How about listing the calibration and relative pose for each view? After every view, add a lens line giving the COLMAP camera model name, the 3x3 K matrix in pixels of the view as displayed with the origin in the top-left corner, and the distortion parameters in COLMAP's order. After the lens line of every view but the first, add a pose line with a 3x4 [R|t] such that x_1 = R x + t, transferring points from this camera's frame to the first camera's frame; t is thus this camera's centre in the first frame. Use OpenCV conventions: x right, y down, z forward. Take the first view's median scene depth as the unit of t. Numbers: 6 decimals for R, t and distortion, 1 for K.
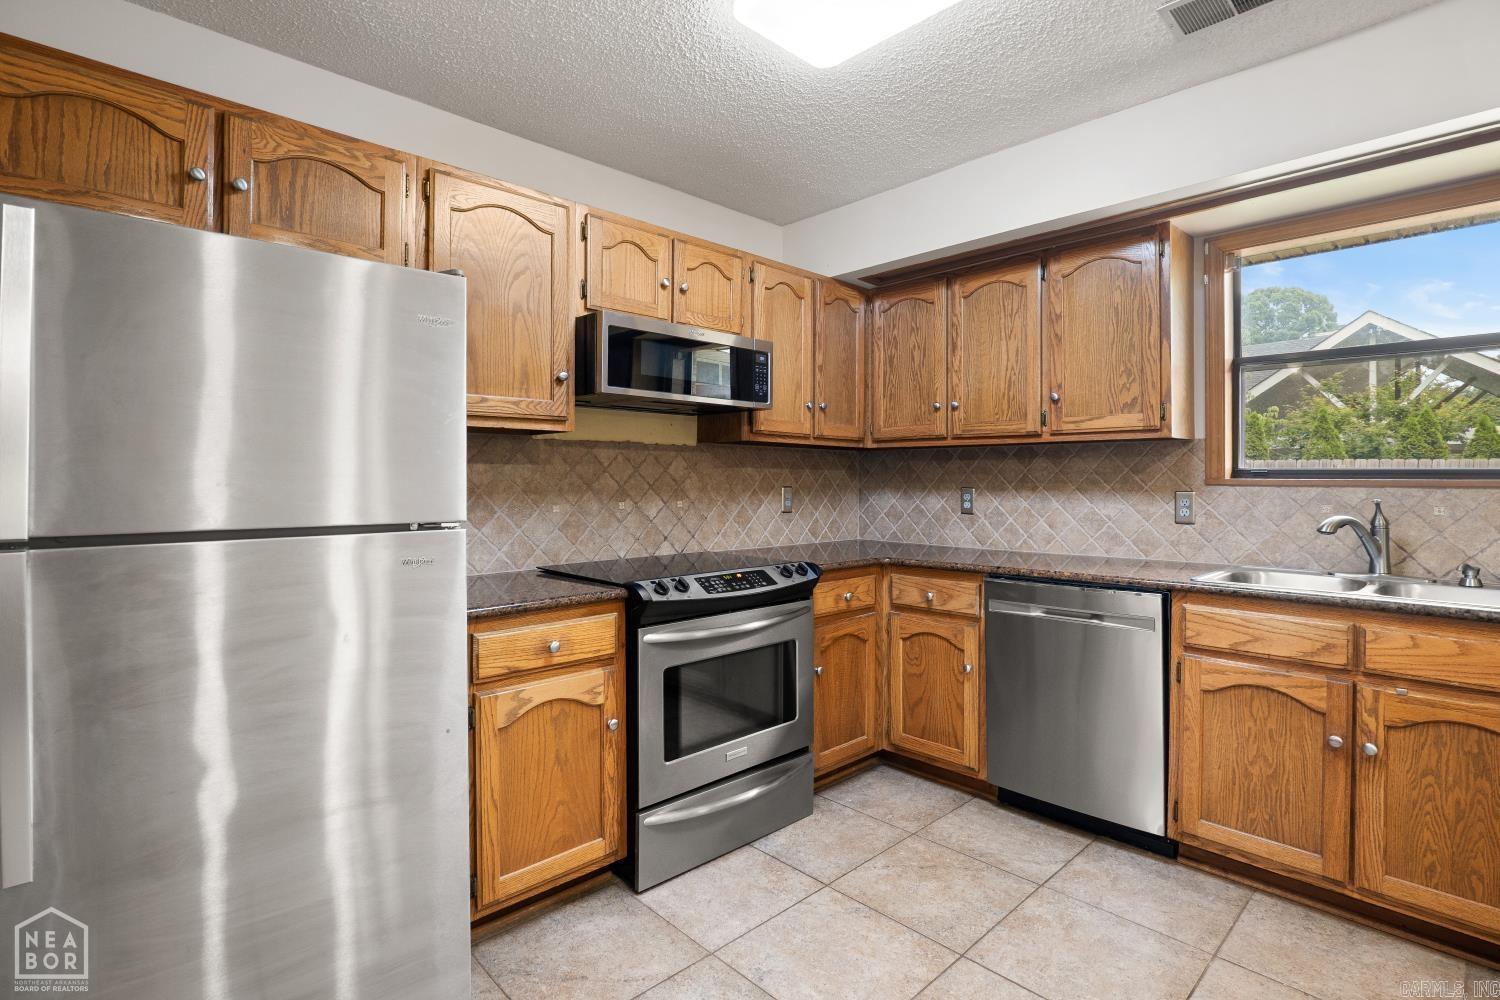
lens RADIAL K [[730.1, 0, 756.0], [0, 730.1, 478.2], [0, 0, 1]] dist [-0.011296, 0.000861]
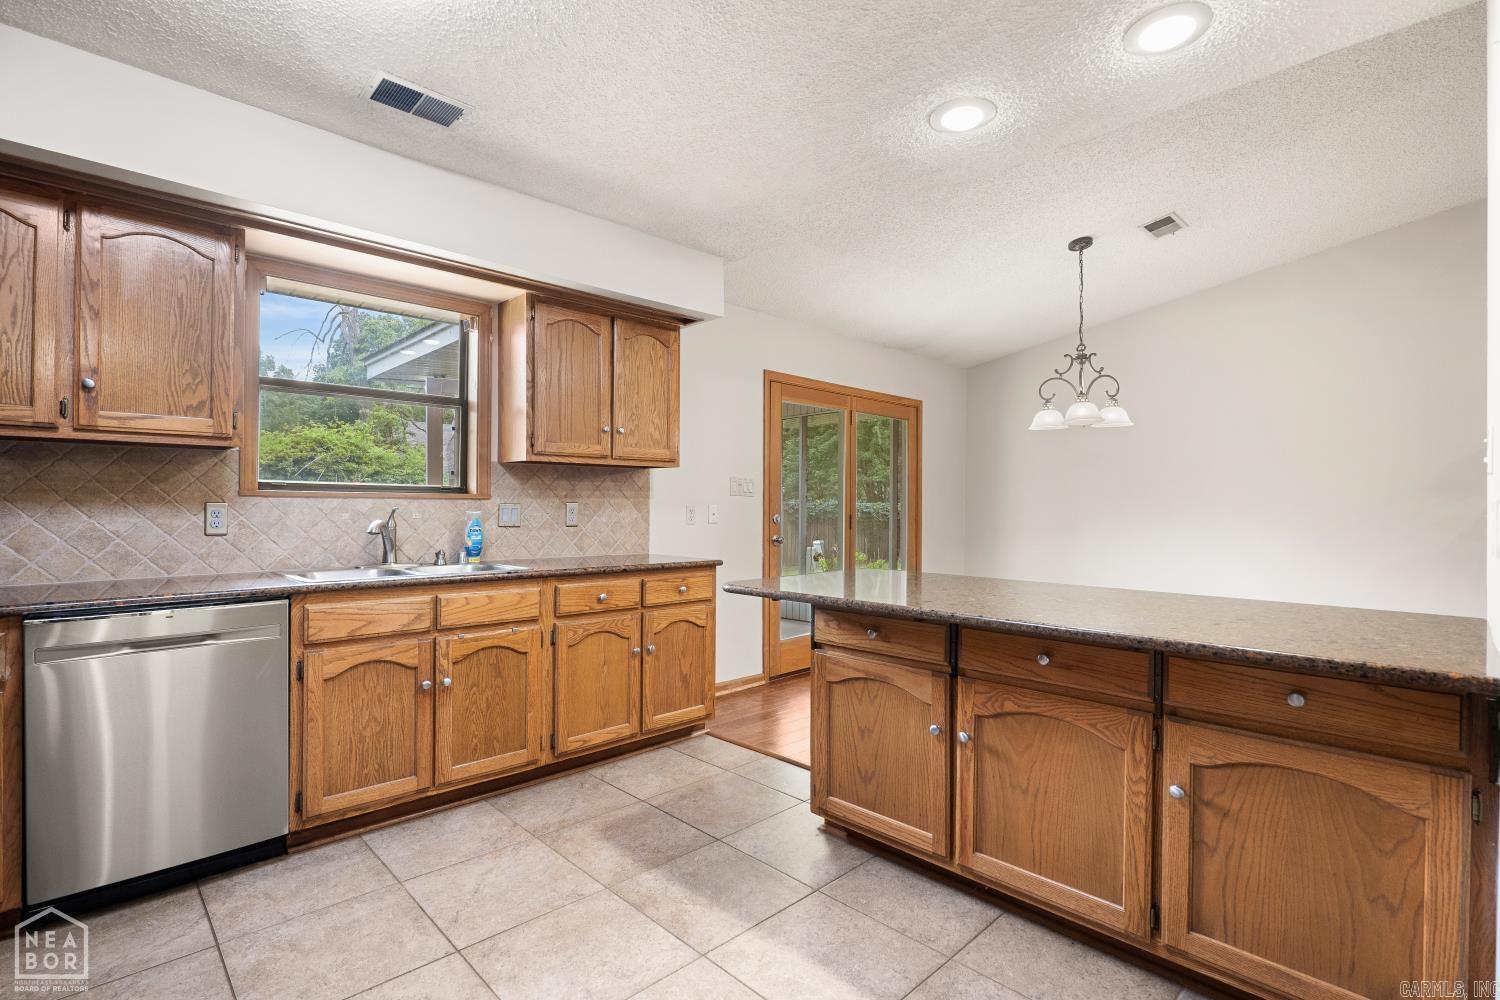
lens RADIAL K [[708.5, 0, 753.8], [0, 708.5, 503.4], [0, 0, 1]] dist [-0.024858, 0.009999]
pose [[-0.006857, 0.003765, 0.999969, -0.398032], [-0.005625, 0.999977, -0.003804, 0.020815], [-0.999961, -0.005651, -0.006836, 0.309545]]
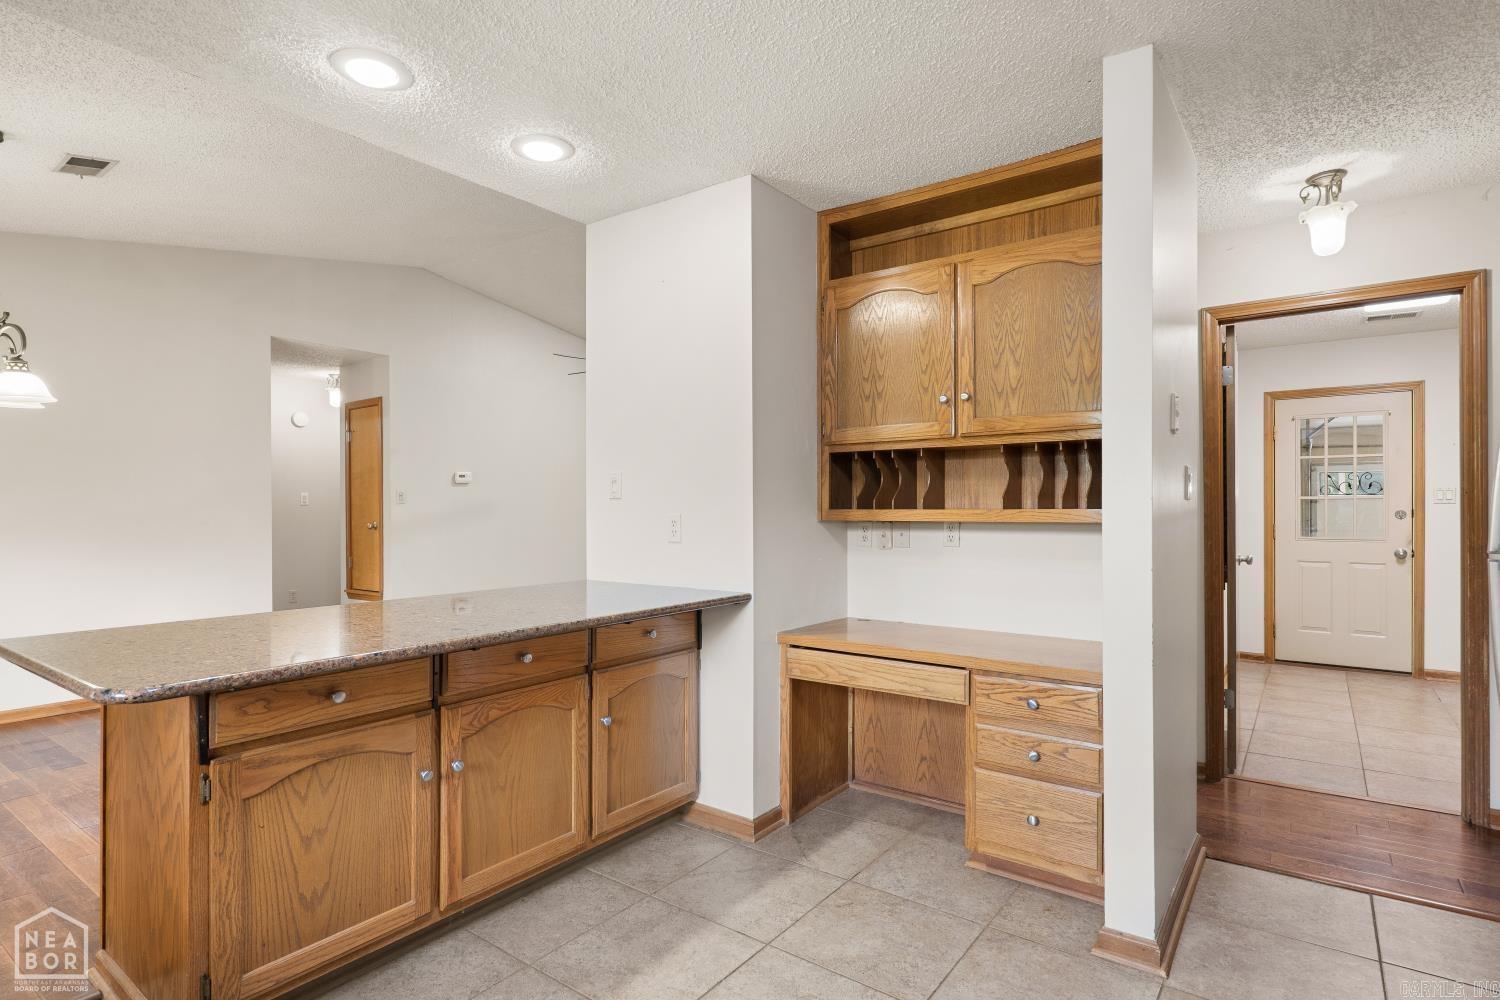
lens RADIAL K [[772.0, 0, 750.0], [0, 772.0, 500.0], [0, 0, 1]] dist [0.001076, 0.000195]
pose [[-0.985684, 0.002229, -0.168587, 0.227697], [0.003372, 0.999973, -0.006491, -0.001418], [0.168568, -0.006967, -0.985665, 0.947379]]
